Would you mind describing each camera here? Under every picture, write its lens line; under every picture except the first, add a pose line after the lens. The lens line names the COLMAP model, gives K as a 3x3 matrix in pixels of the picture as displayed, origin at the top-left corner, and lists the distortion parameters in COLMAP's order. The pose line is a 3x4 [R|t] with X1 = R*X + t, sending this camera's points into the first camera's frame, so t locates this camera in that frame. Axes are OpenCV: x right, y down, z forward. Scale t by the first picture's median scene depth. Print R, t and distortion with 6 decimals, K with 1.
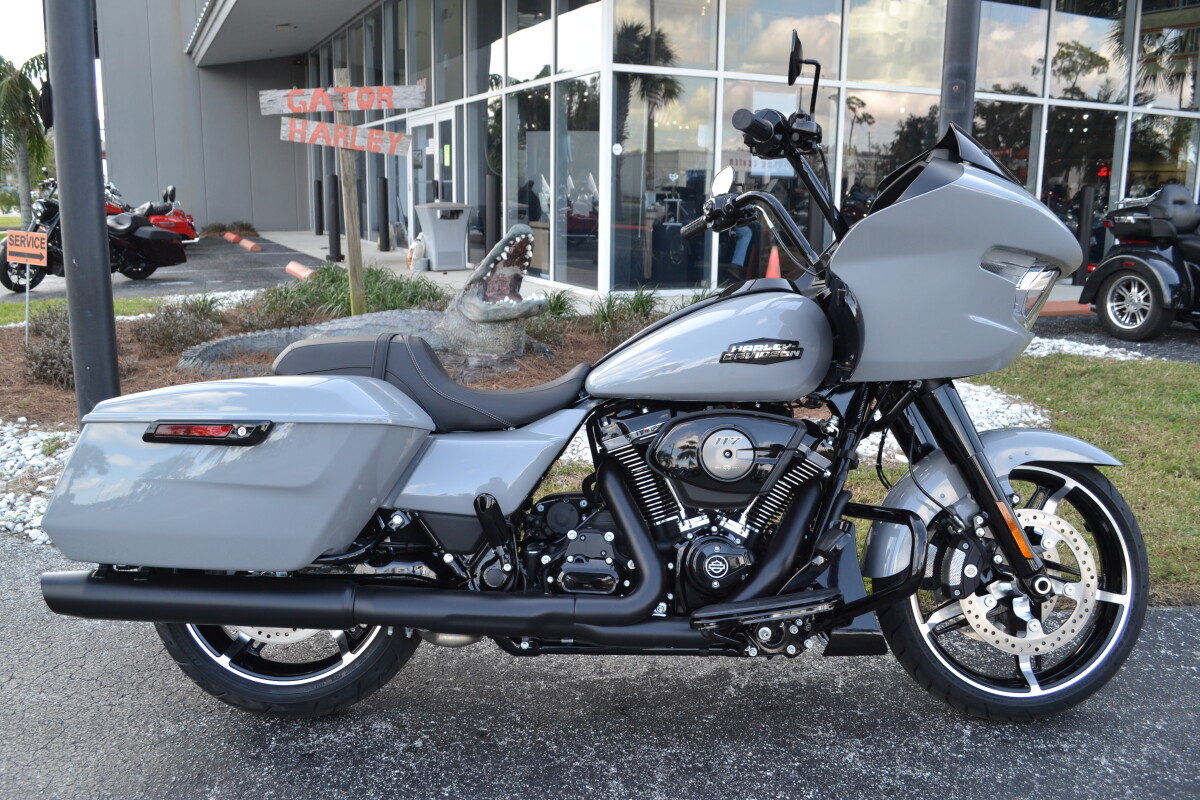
lens RADIAL K [[1039.1, 0, 600.0], [0, 1039.1, 400.0], [0, 0, 1]] dist [-0.067353, 0.013244]
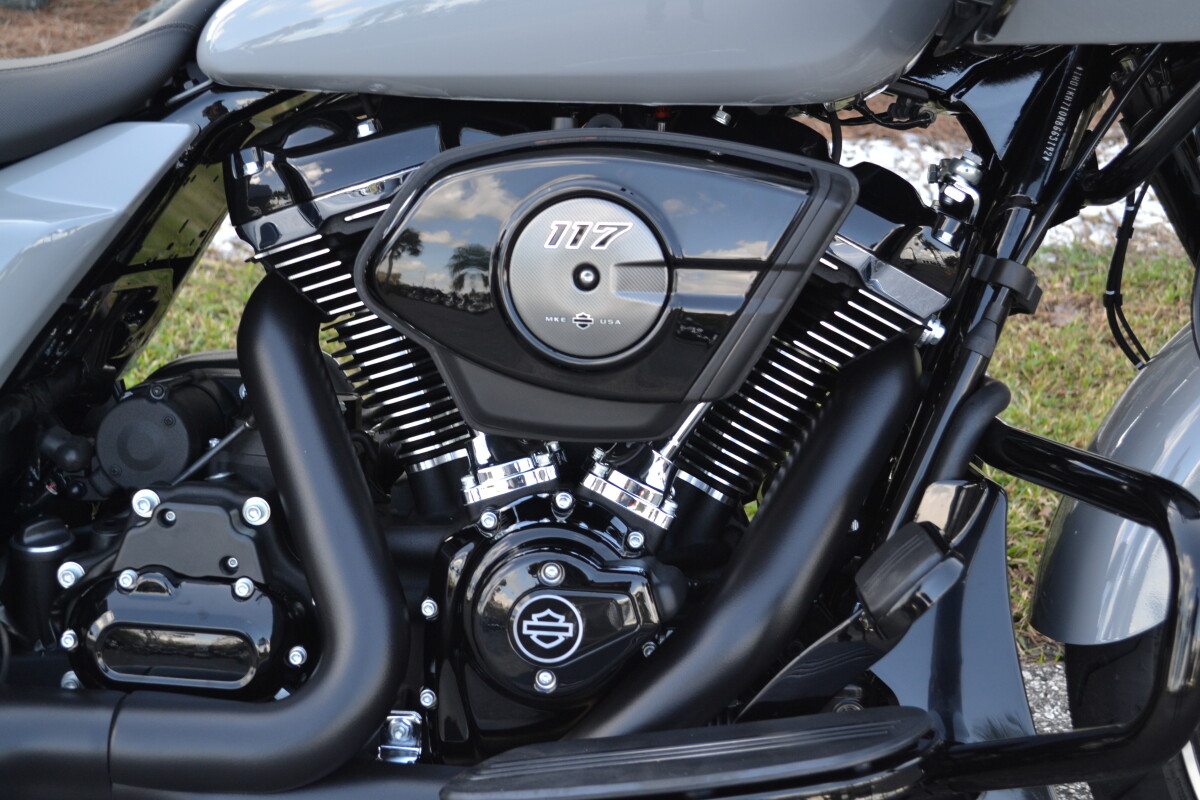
lens RADIAL K [[1824.2, 0, 600.0], [0, 1824.2, 400.0], [0, 0, 1]] dist [-0.002976, 0.001261]
pose [[0.998450, 0.020652, -0.051687, 0.145121], [-0.011589, 0.985402, 0.169848, -0.003970], [0.054440, -0.168985, 0.984114, 0.426756]]
